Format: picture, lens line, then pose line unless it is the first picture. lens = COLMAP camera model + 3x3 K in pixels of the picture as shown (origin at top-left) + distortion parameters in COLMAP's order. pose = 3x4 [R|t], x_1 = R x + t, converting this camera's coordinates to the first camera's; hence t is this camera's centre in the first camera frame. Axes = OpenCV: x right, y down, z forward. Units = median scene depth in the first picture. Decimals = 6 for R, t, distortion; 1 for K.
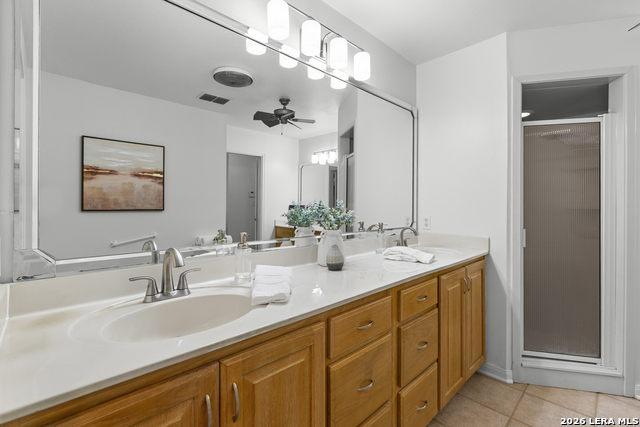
lens RADIAL K [[287.9, 0, 319.9], [0, 287.9, 204.2], [0, 0, 1]] dist [0.000300, -0.000026]
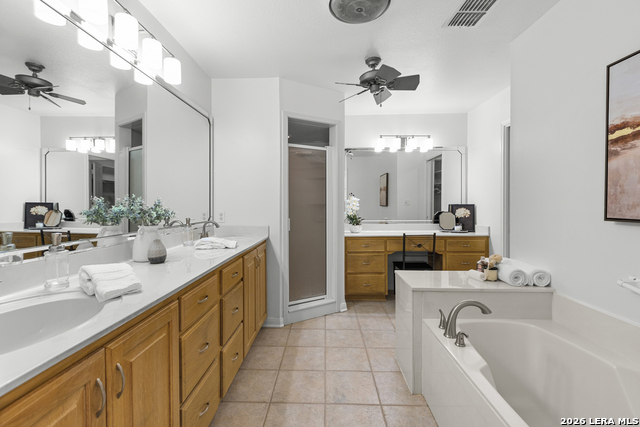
lens RADIAL K [[283.3, 0, 319.0], [0, 283.3, 207.0], [0, 0, 1]] dist [-0.000238, 0.000133]
pose [[0.708646, -0.014402, 0.705417, -0.215843], [0.000428, 0.999800, 0.019982, 0.001237], [-0.705564, -0.013858, 0.708511, -0.127251]]
